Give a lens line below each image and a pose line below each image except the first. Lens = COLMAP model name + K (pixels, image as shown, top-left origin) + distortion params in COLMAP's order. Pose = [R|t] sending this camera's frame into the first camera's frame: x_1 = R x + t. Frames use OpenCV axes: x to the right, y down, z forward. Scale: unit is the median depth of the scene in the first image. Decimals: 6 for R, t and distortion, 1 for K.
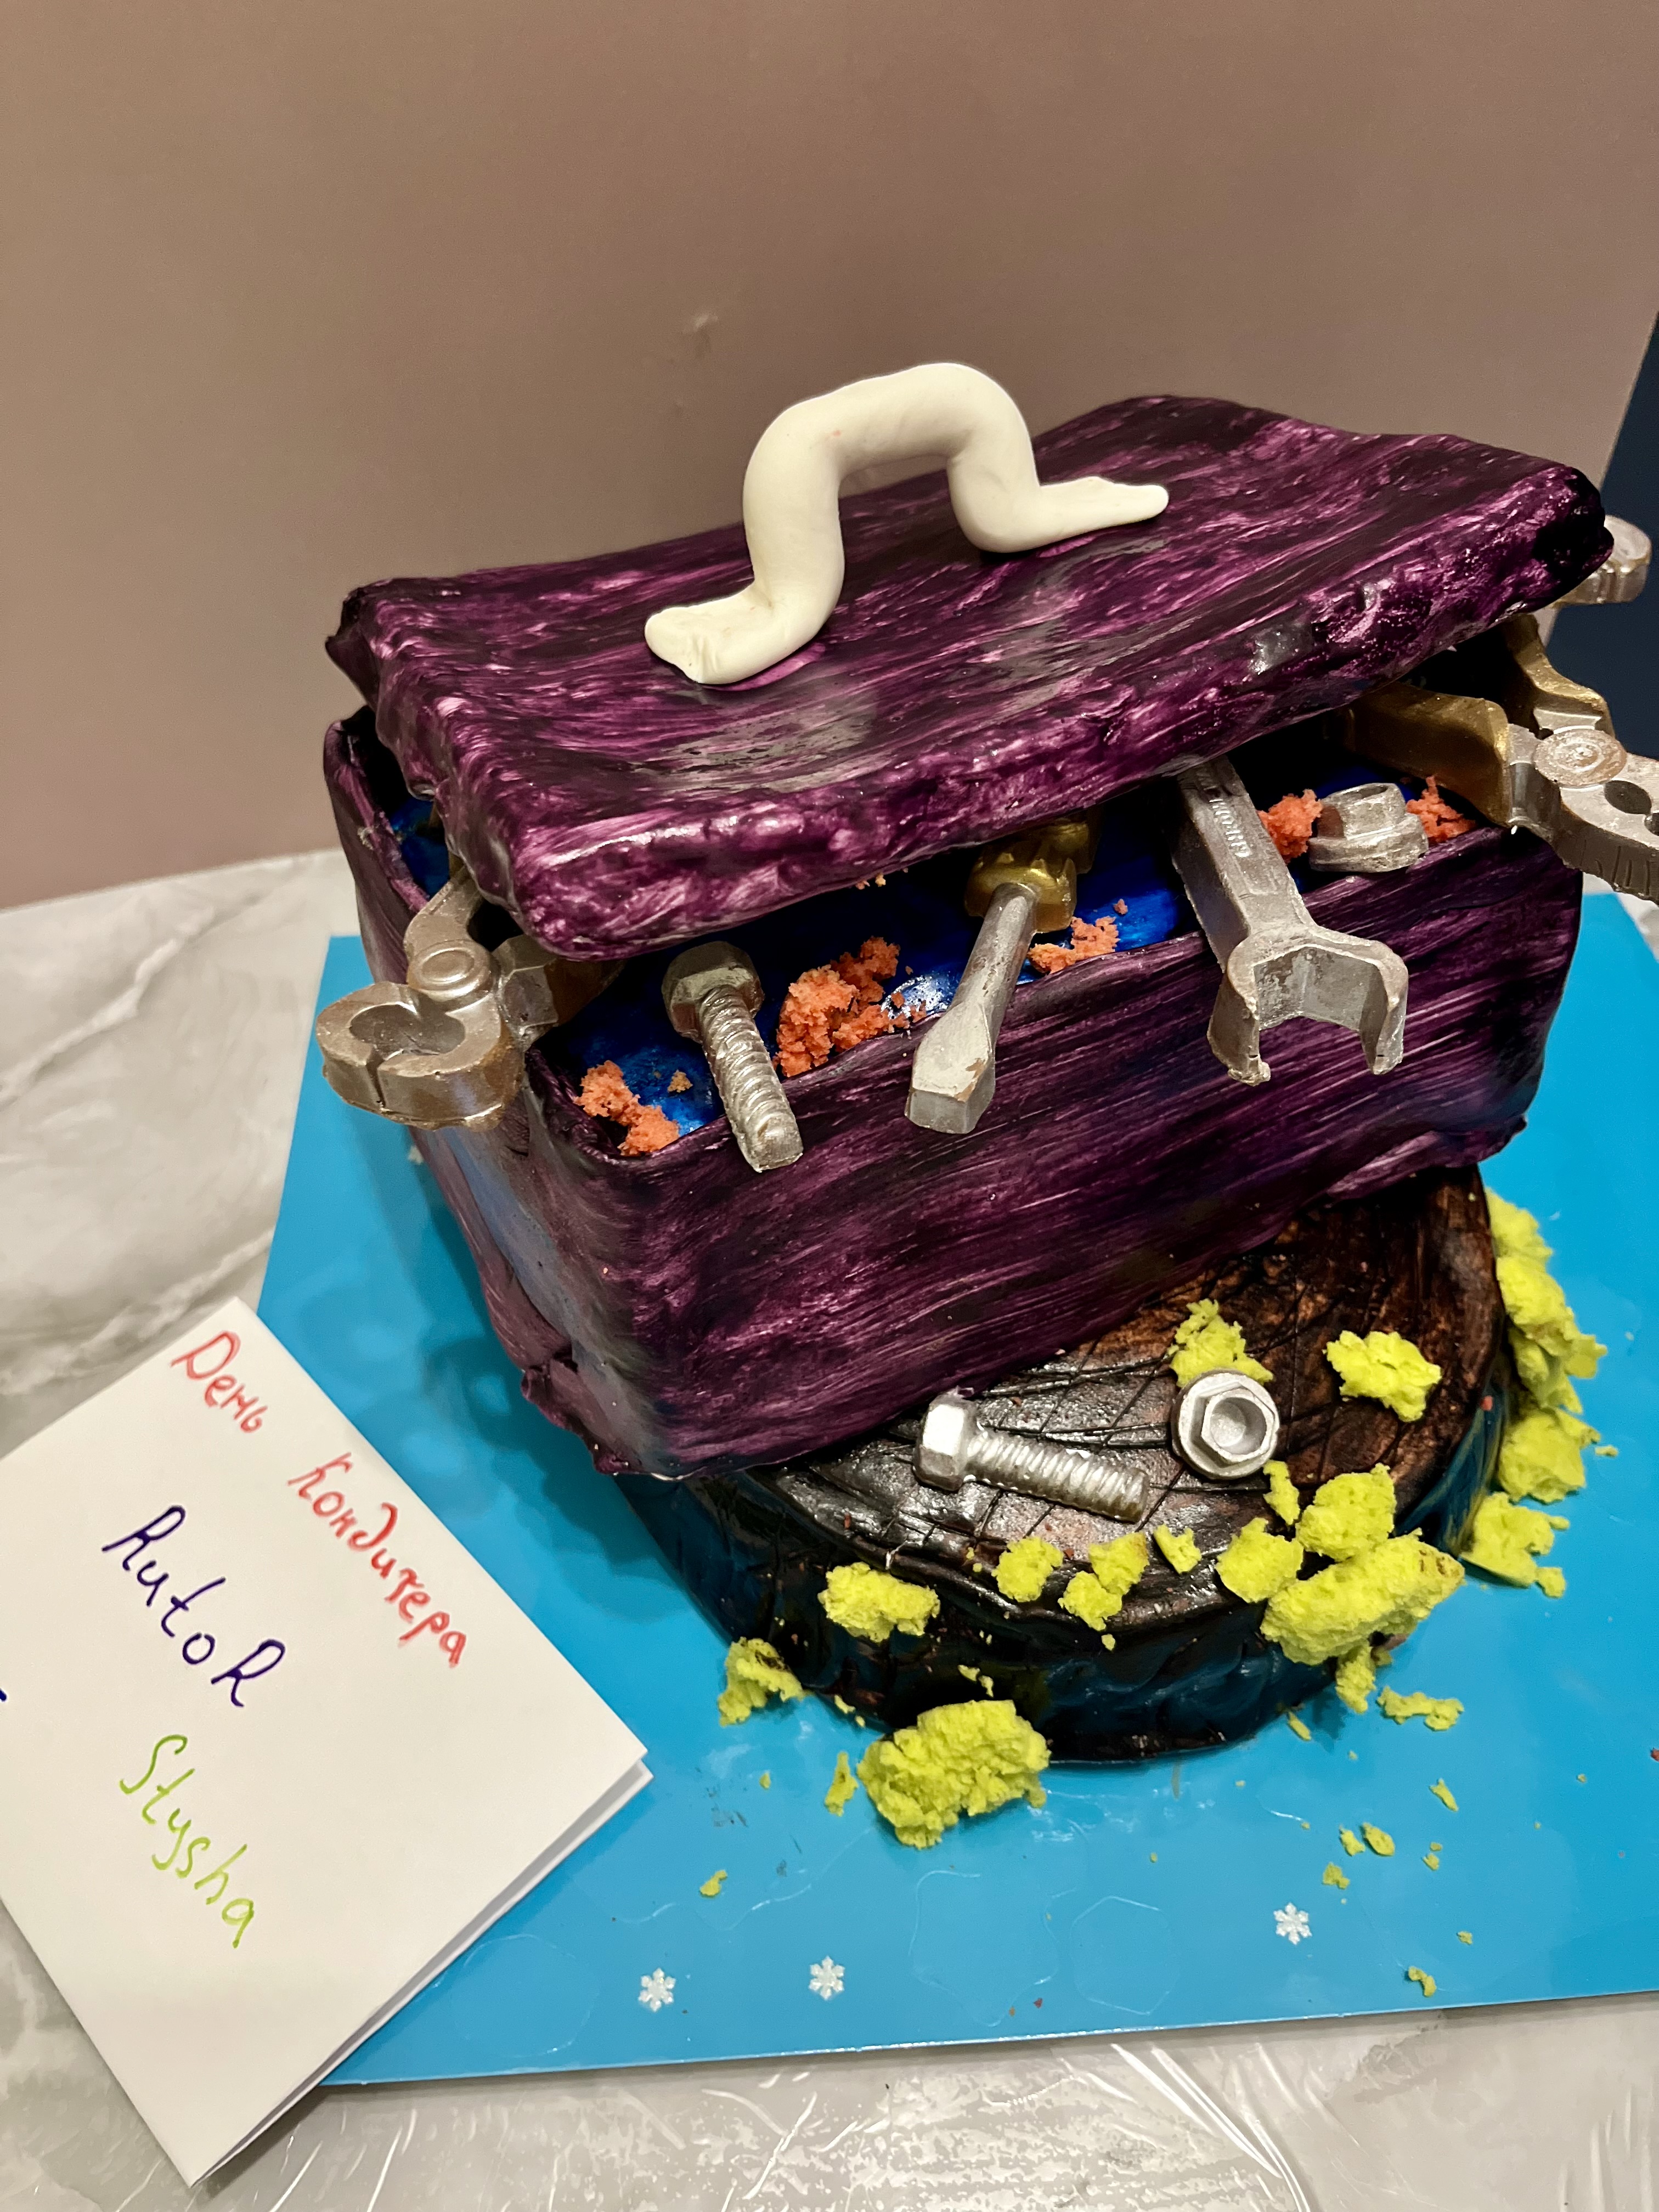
lens RADIAL K [[1732.5, 0, 822.8], [0, 1732.5, 1127.4], [0, 0, 1]] dist [0.054083, -0.111720]
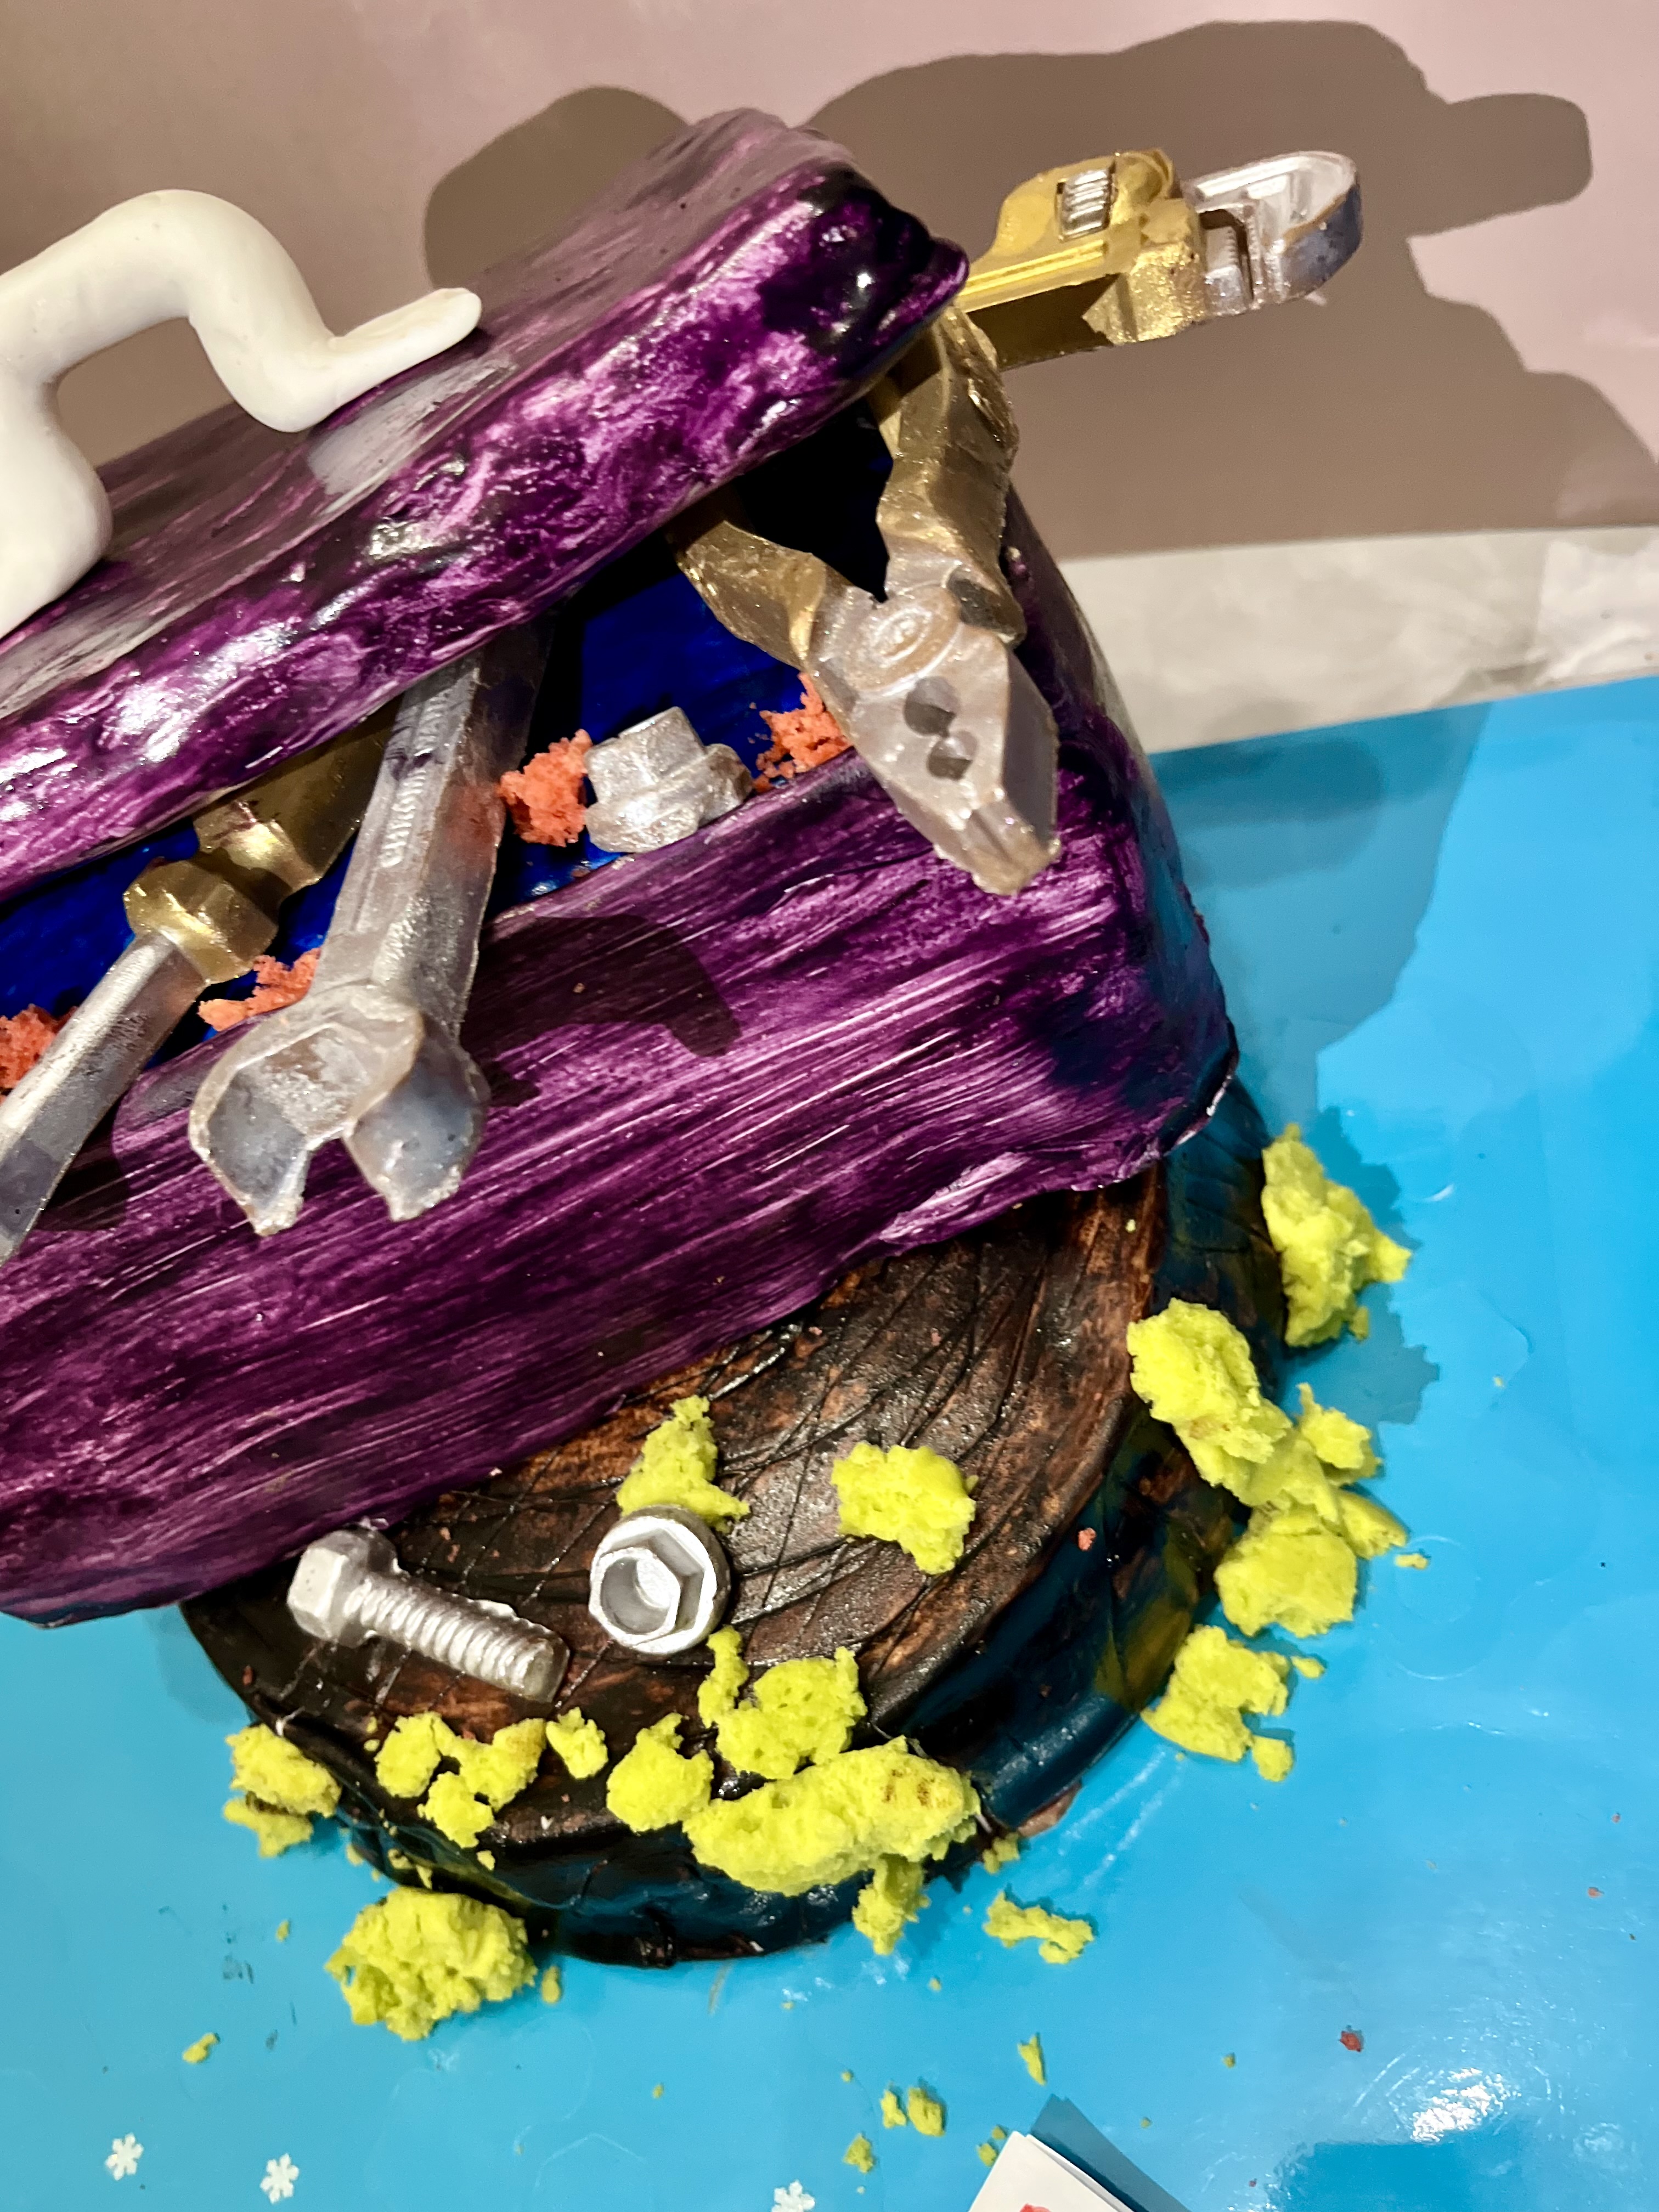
lens RADIAL K [[1698.2, 0, 829.5], [0, 1698.2, 1106.0], [0, 0, 1]] dist [0.083159, -0.203681]
pose [[0.936542, -0.050098, -0.346958, 0.587066], [0.089704, 0.991032, 0.099040, -0.102897], [0.338884, -0.123879, 0.932637, 0.374088]]
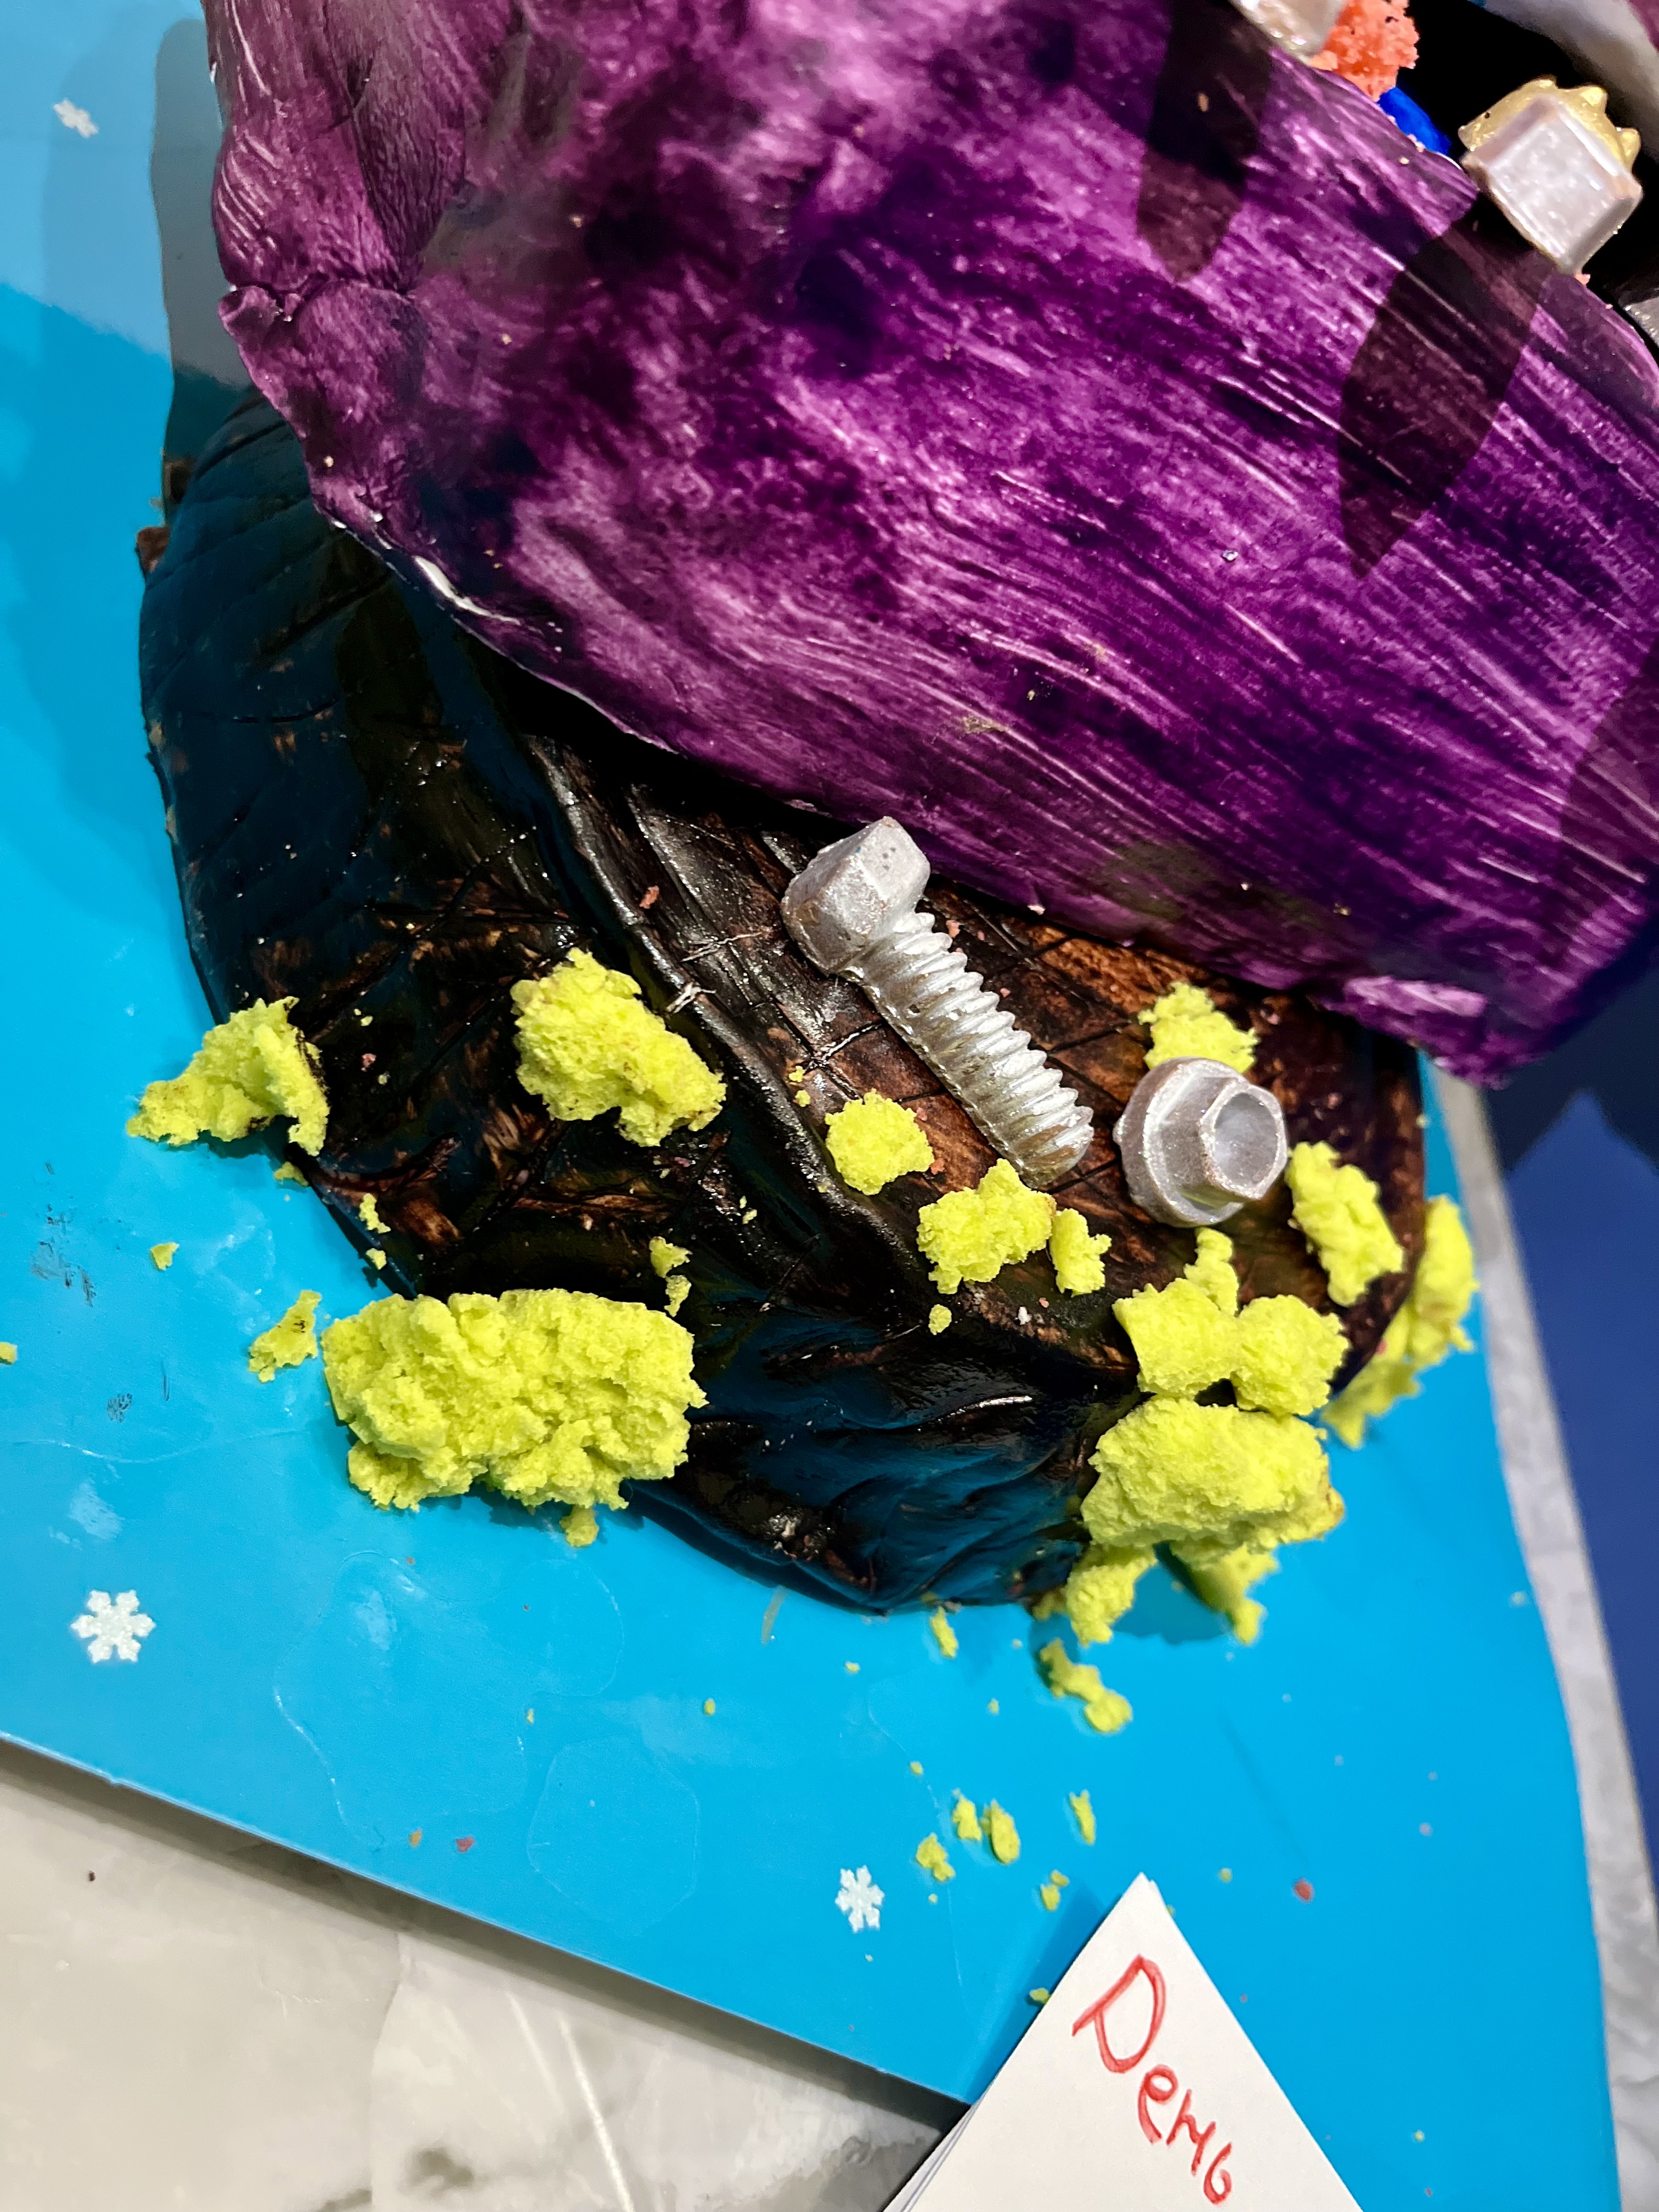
lens RADIAL K [[1698.2, 0, 829.5], [0, 1698.2, 1106.0], [0, 0, 1]] dist [0.083159, -0.203681]
pose [[0.741816, 0.558383, 0.371372, -0.106836], [-0.533349, 0.826952, -0.178012, 0.352880], [-0.406506, -0.066019, 0.911260, 0.507840]]
